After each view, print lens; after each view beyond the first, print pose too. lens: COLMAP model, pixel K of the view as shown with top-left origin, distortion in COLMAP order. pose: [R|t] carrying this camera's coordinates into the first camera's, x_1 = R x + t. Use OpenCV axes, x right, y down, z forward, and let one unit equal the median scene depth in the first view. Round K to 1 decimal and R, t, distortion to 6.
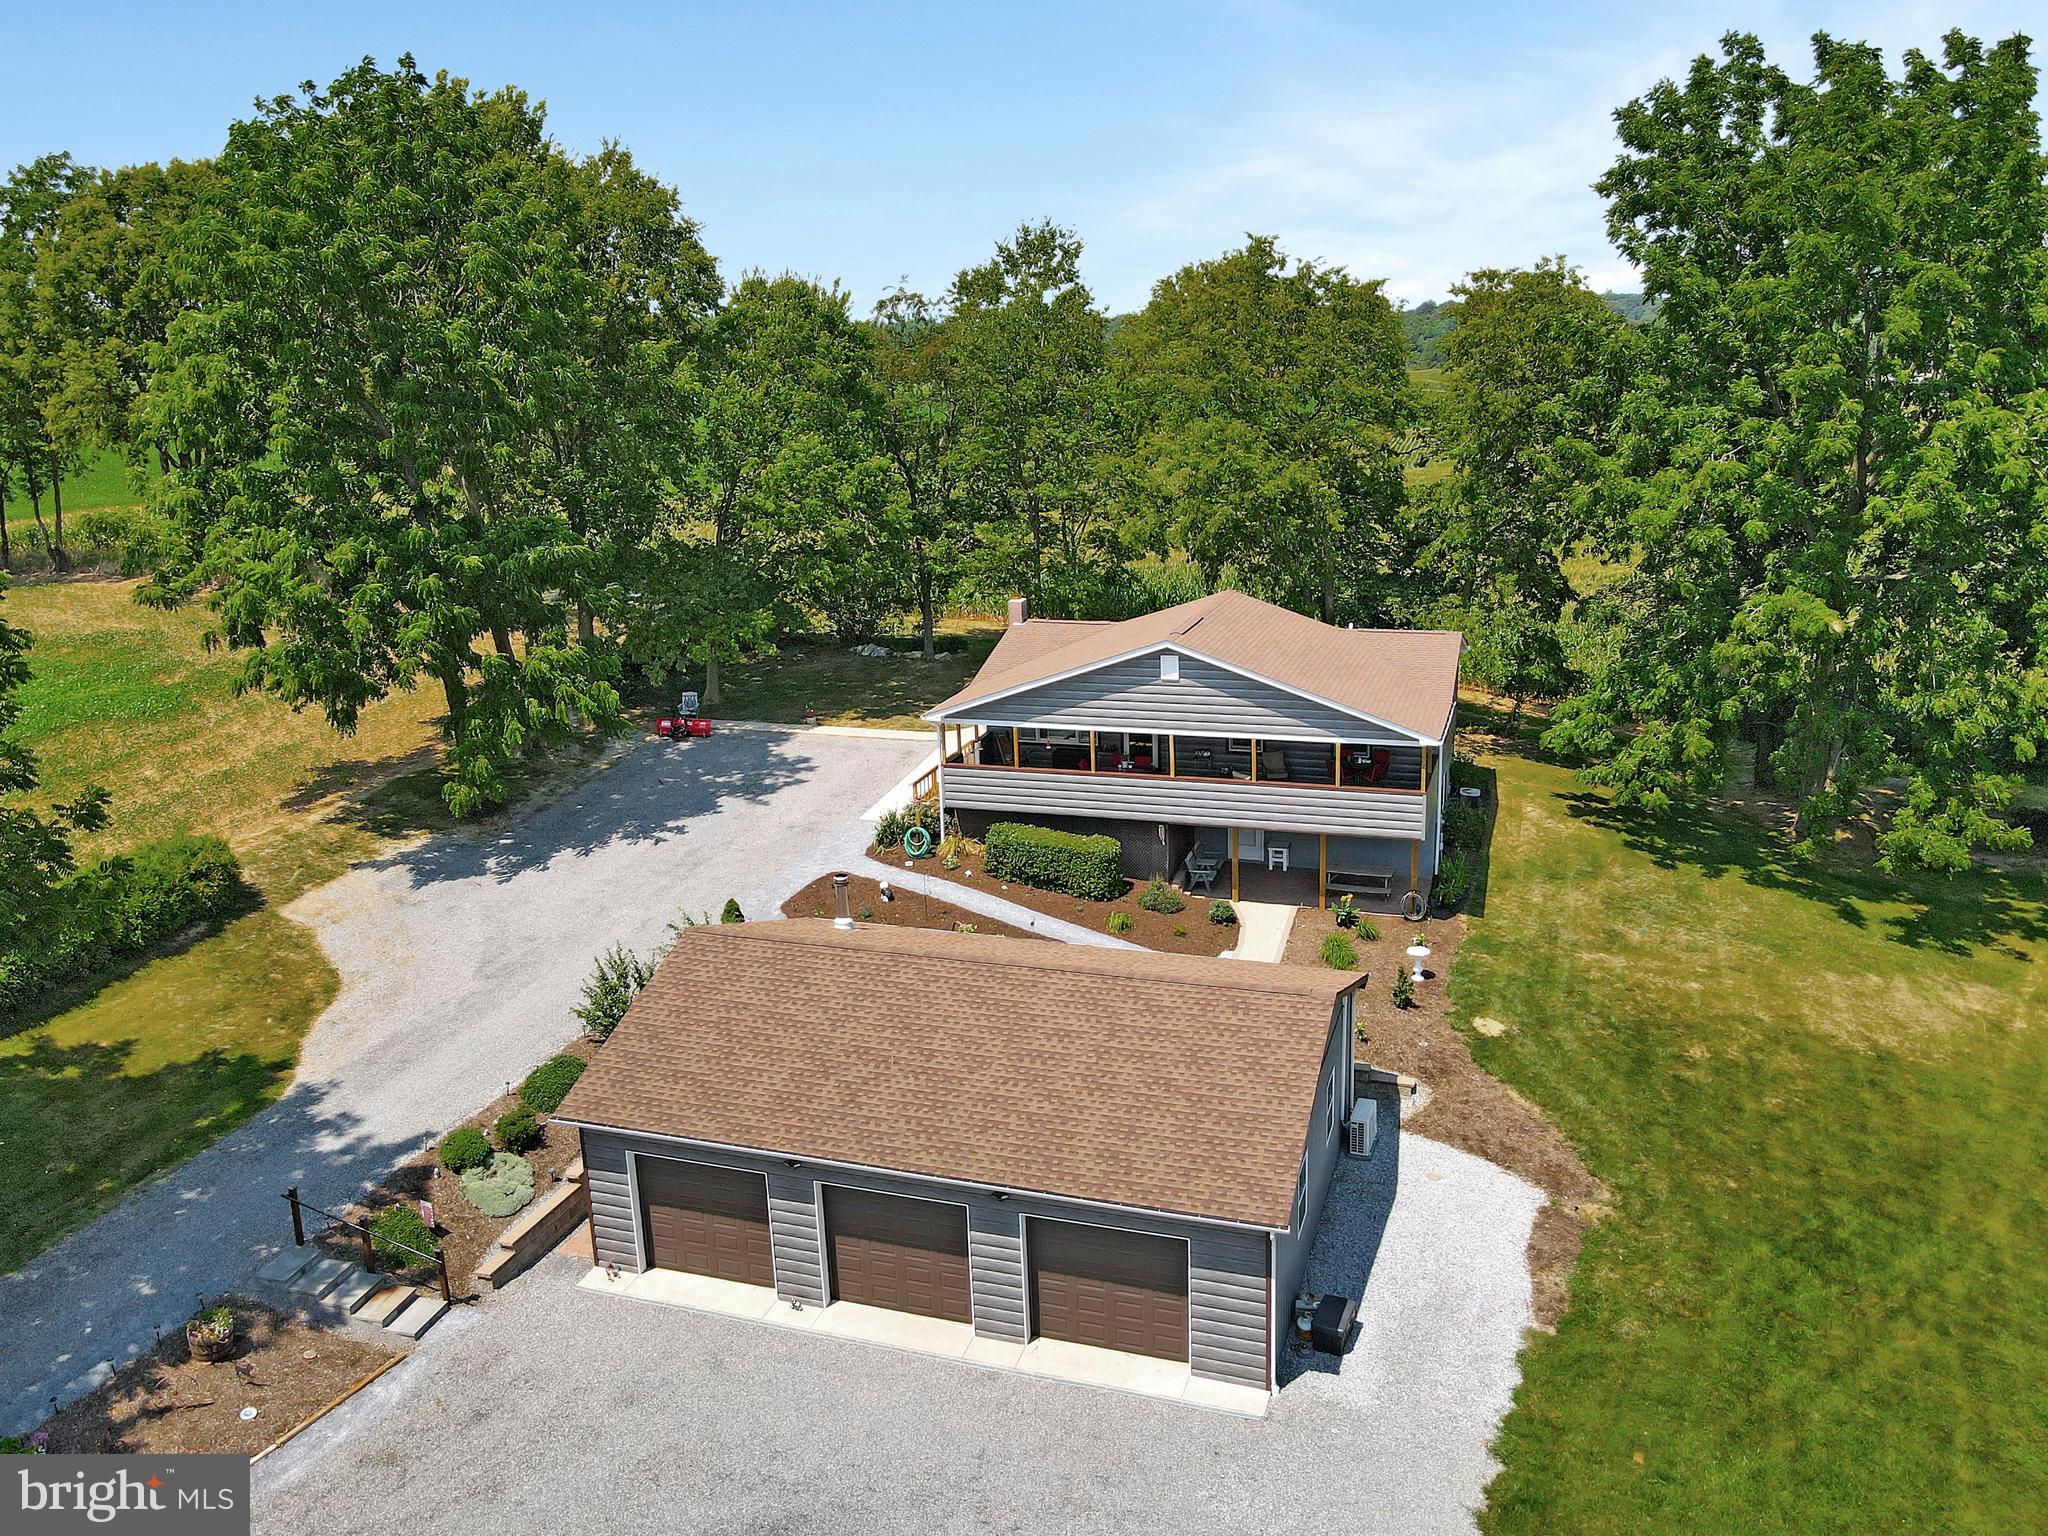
lens RADIAL K [[1561.7, 0, 1021.7], [0, 1561.7, 782.3], [0, 0, 1]] dist [0.019560, -0.000655]
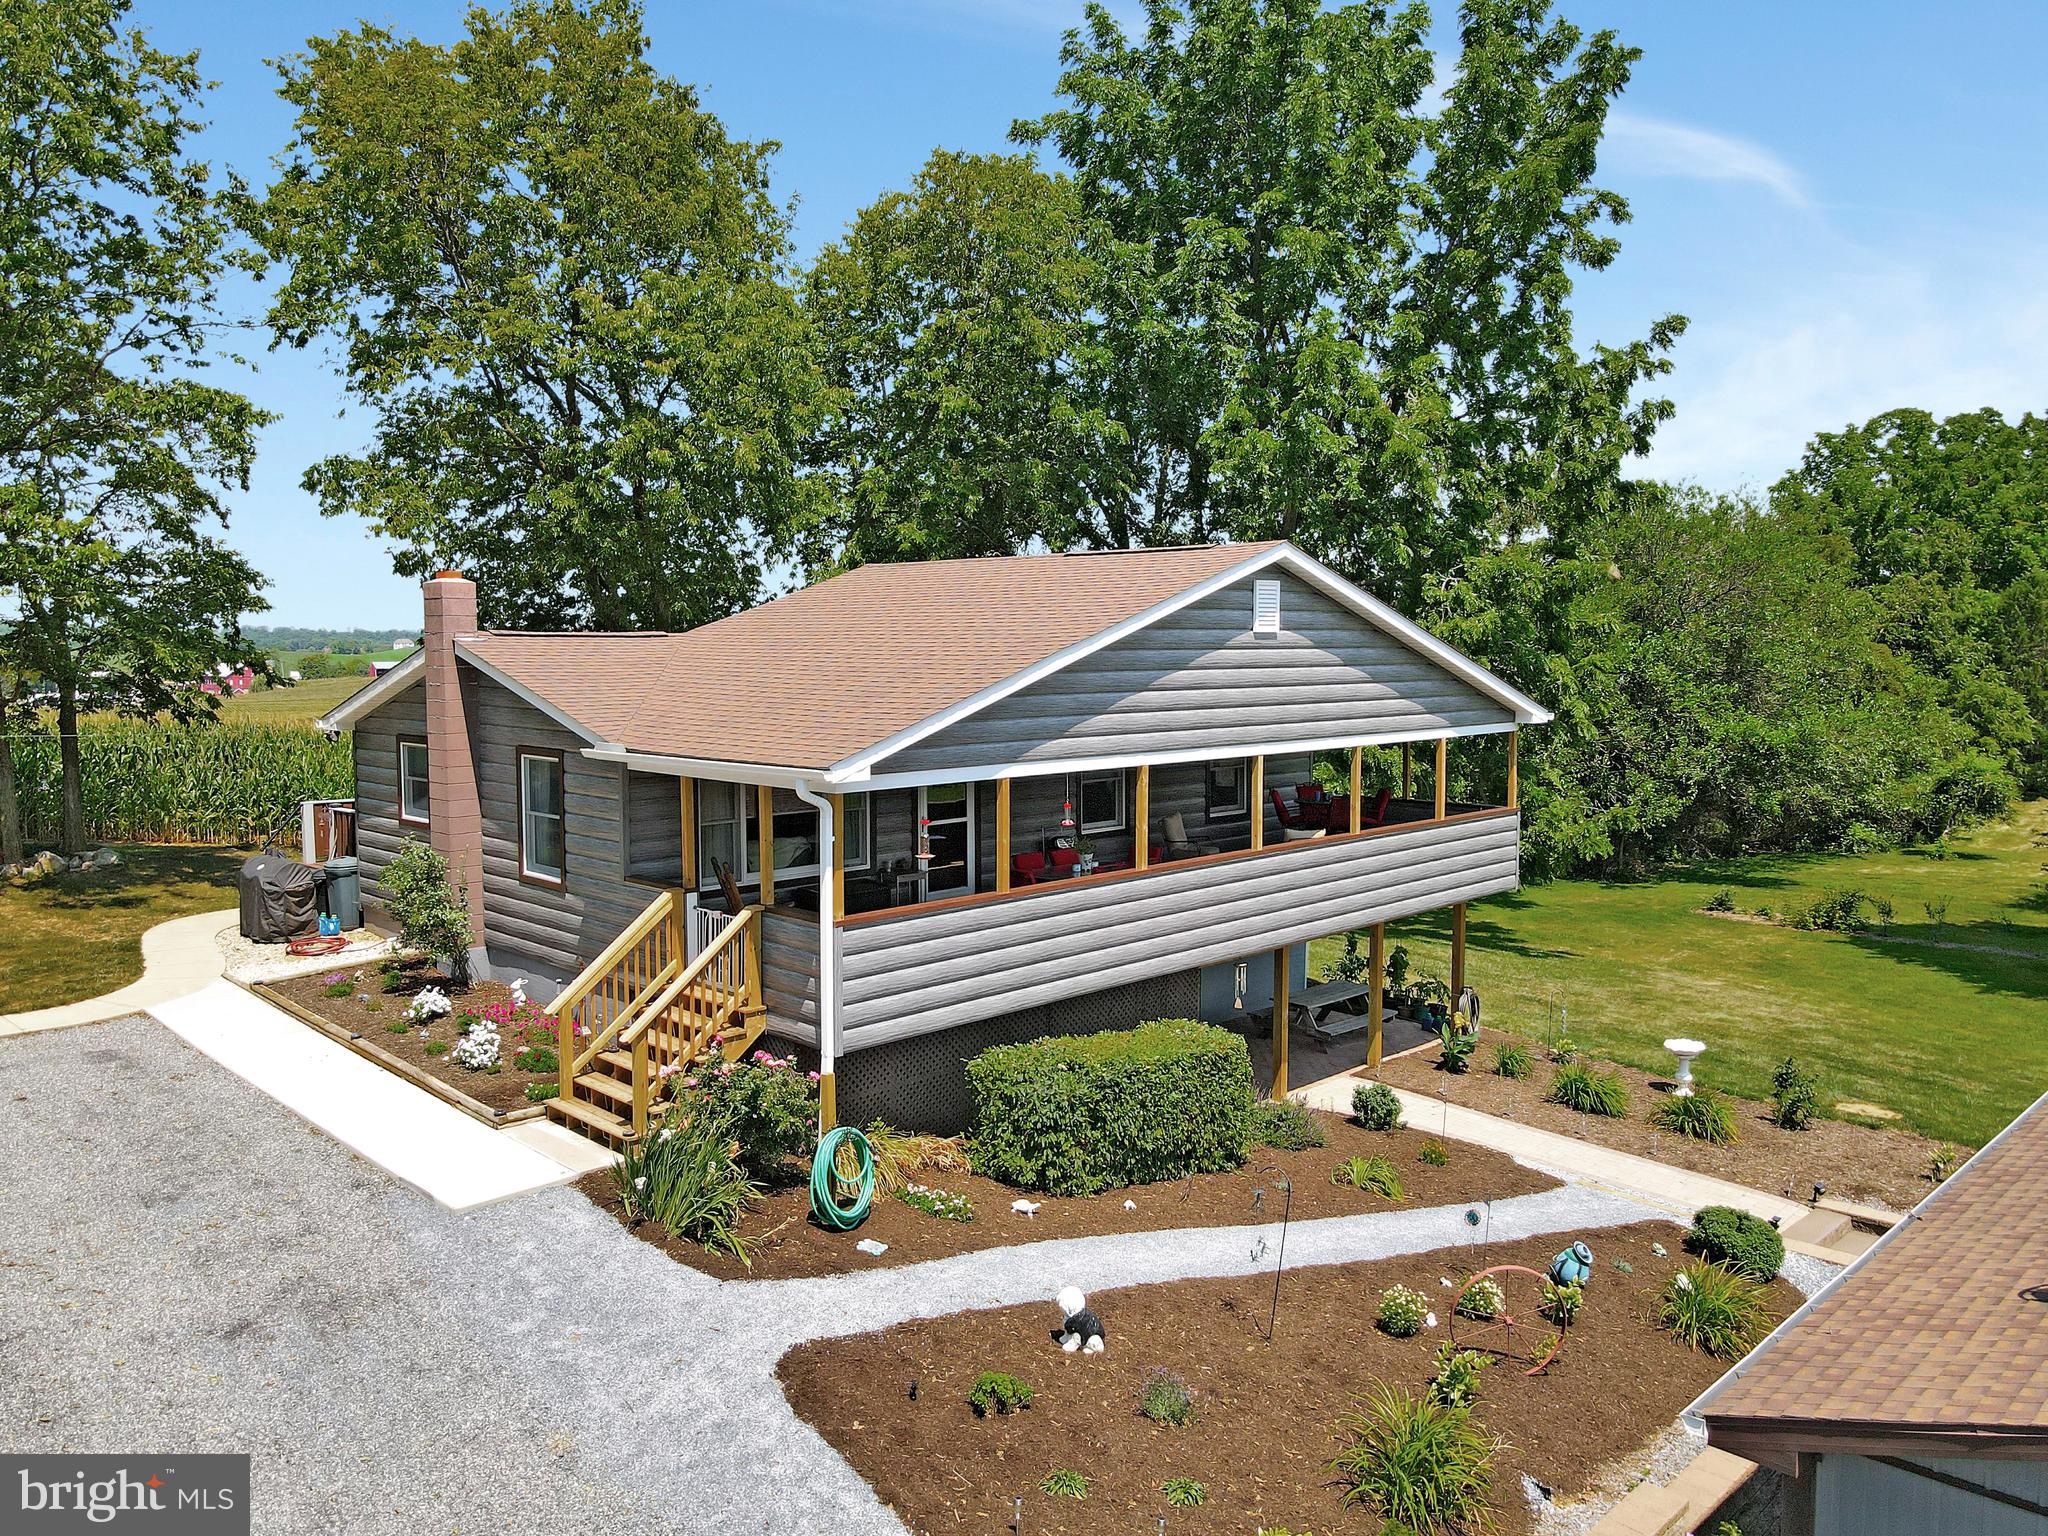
lens RADIAL K [[1508.5, 0, 1024.9], [0, 1508.5, 765.7], [0, 0, 1]] dist [0.014181, 0.009884]
pose [[0.445808, -0.040576, 0.894209, -0.342346], [0.238845, 0.968146, -0.075145, -0.010546], [-0.862675, 0.247078, 0.441298, 0.876370]]
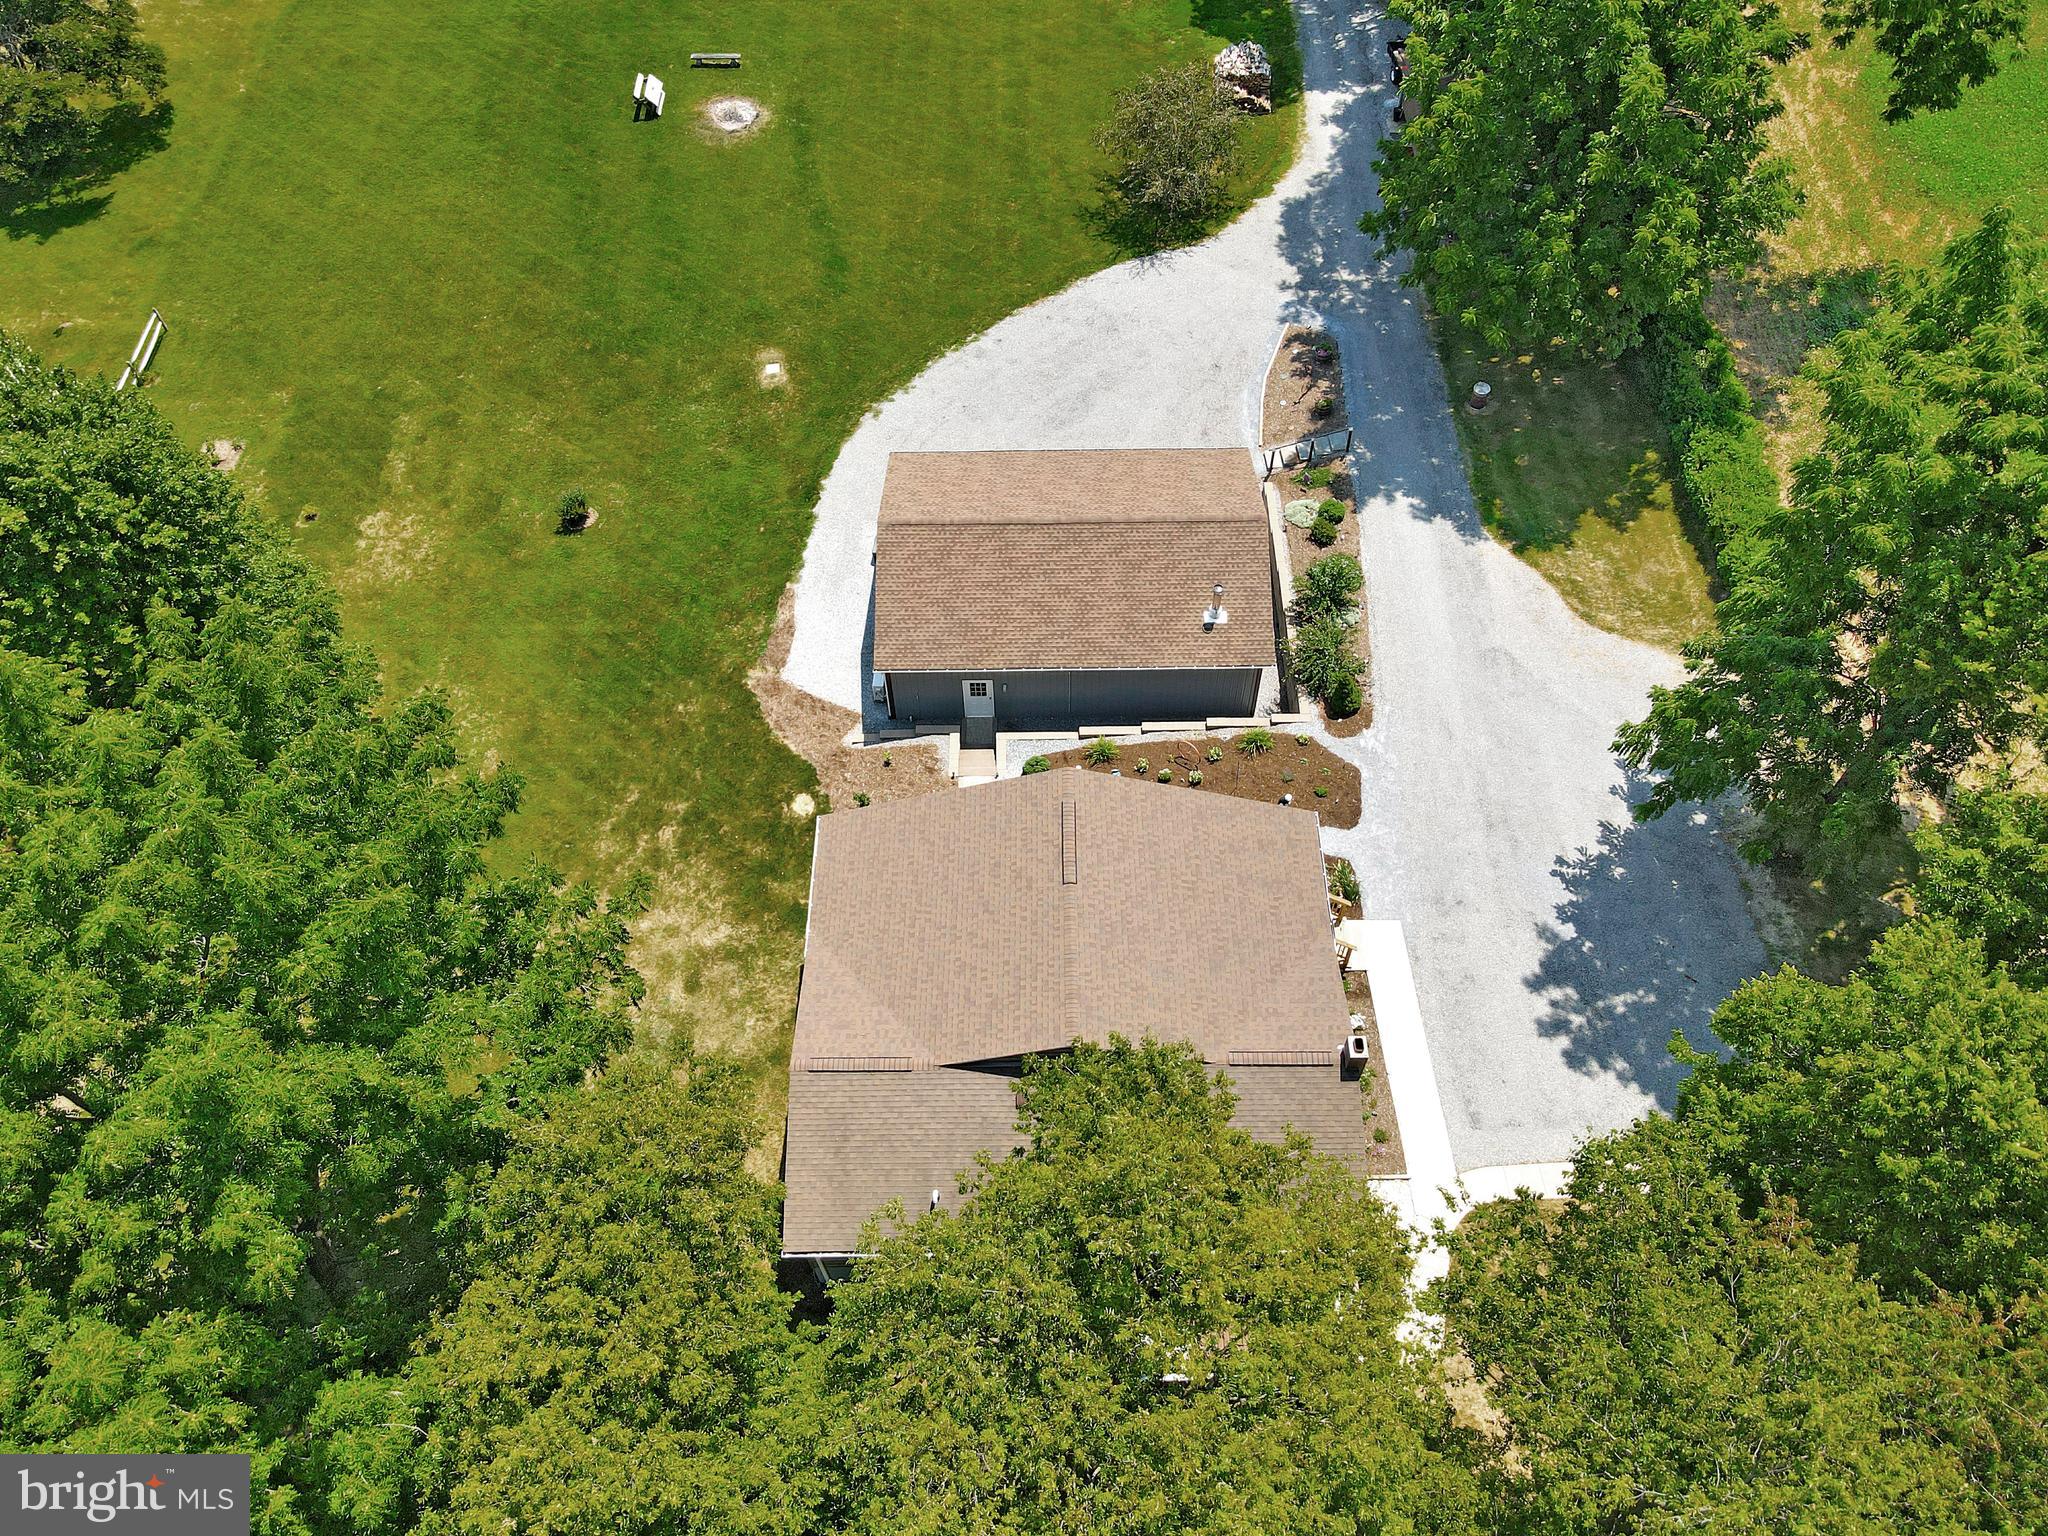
lens RADIAL K [[1508.5, 0, 1027.0], [0, 1508.5, 744.6], [0, 0, 1]] dist [0.014181, 0.009884]
pose [[-0.944820, 0.292295, -0.147912, 0.260199], [-0.045560, 0.329884, 0.942921, -1.033860], [0.324405, 0.897630, -0.298364, 1.263937]]
